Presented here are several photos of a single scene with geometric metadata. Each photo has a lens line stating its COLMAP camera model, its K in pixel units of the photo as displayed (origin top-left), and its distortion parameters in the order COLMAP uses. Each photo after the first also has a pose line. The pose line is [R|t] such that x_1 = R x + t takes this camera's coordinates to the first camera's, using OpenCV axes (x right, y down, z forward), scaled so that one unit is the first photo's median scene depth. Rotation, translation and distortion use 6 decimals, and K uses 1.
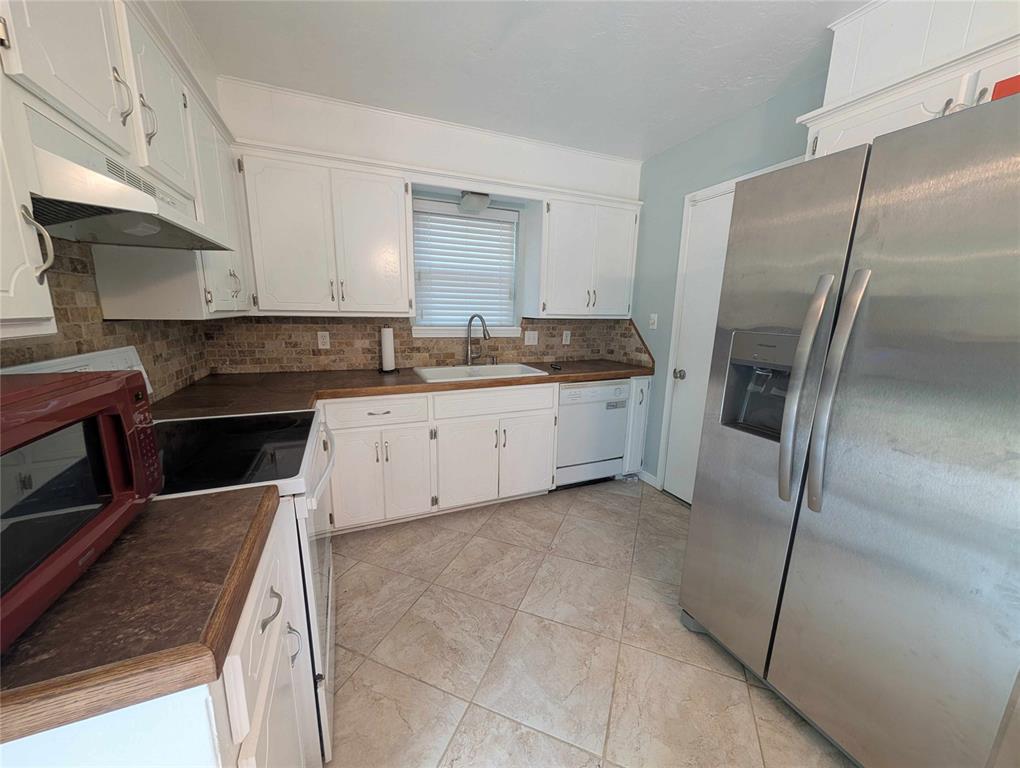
lens RADIAL K [[384.9, 0, 513.4], [0, 384.9, 389.3], [0, 0, 1]] dist [-0.000523, 0.000044]
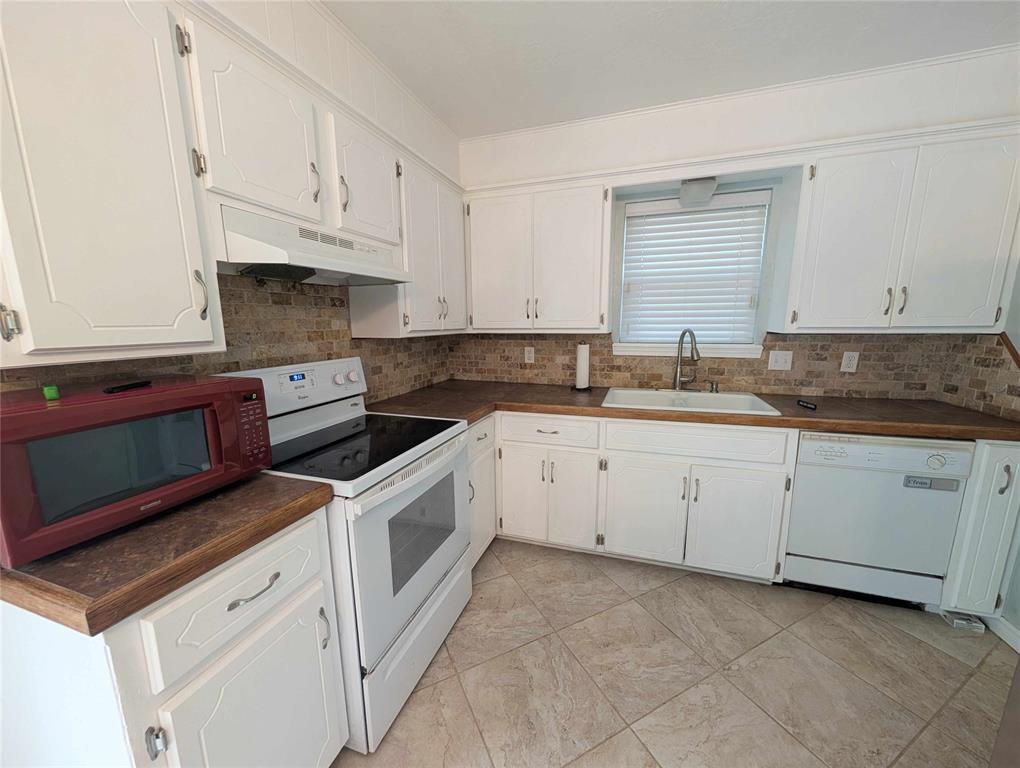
lens RADIAL K [[384.9, 0, 513.4], [0, 384.9, 389.3], [0, 0, 1]] dist [-0.000523, 0.000044]
pose [[0.746709, 0.091057, -0.658889, 0.183148], [-0.112276, 0.993626, 0.010075, -0.037539], [0.655607, 0.066454, 0.752172, 0.166971]]
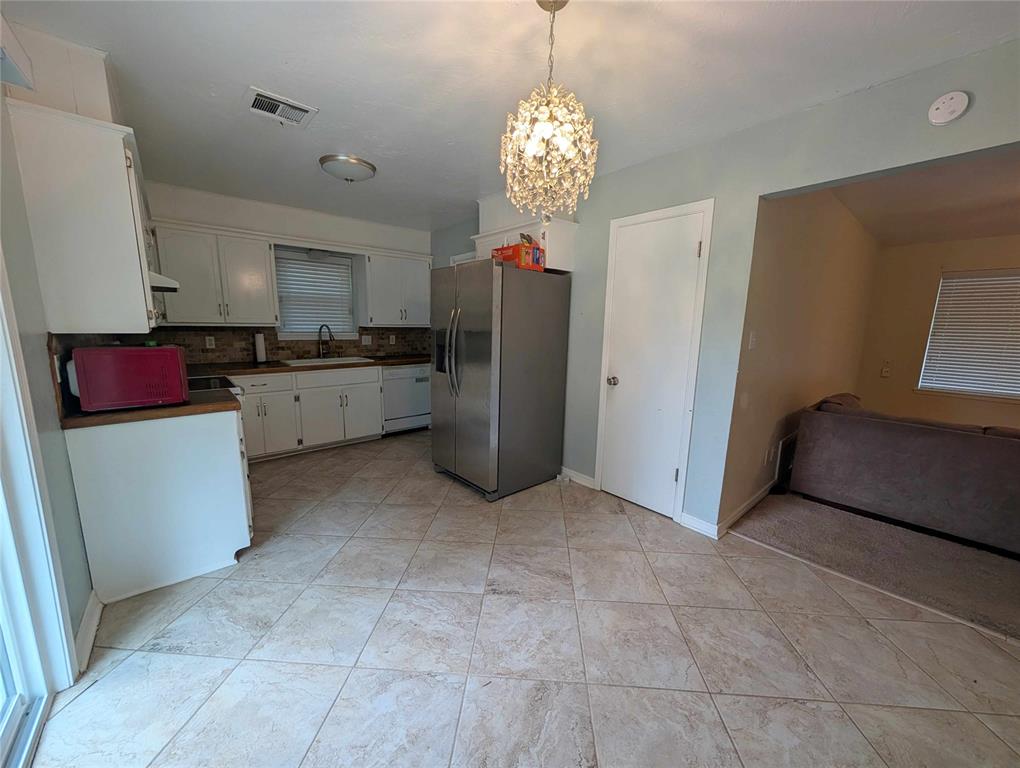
lens RADIAL K [[384.9, 0, 513.4], [0, 384.9, 389.3], [0, 0, 1]] dist [-0.000523, 0.000044]
pose [[0.950977, -0.054268, 0.304463, 0.148350], [0.062799, 0.997859, -0.018290, 0.147322], [-0.302819, 0.036513, 0.952349, -0.726913]]
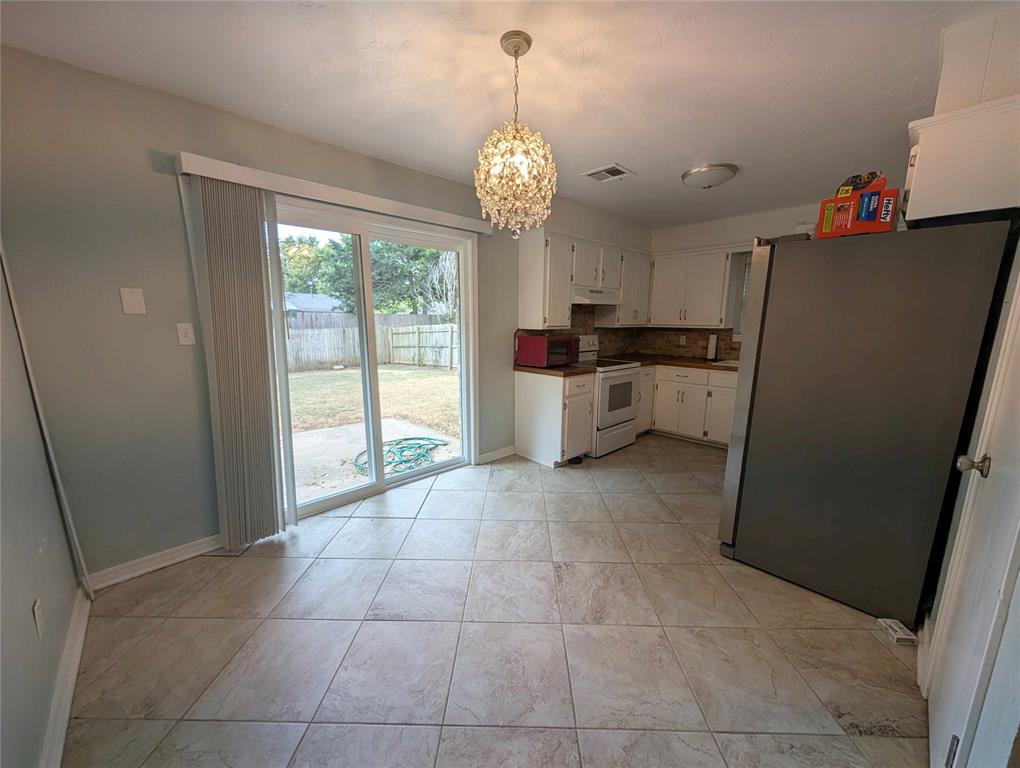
lens RADIAL K [[384.9, 0, 513.4], [0, 384.9, 389.3], [0, 0, 1]] dist [-0.000523, 0.000044]
pose [[0.354307, 0.152663, -0.922584, 0.982991], [-0.188107, 0.978053, 0.089602, 0.095371], [0.916014, 0.141798, 0.375248, -0.440778]]
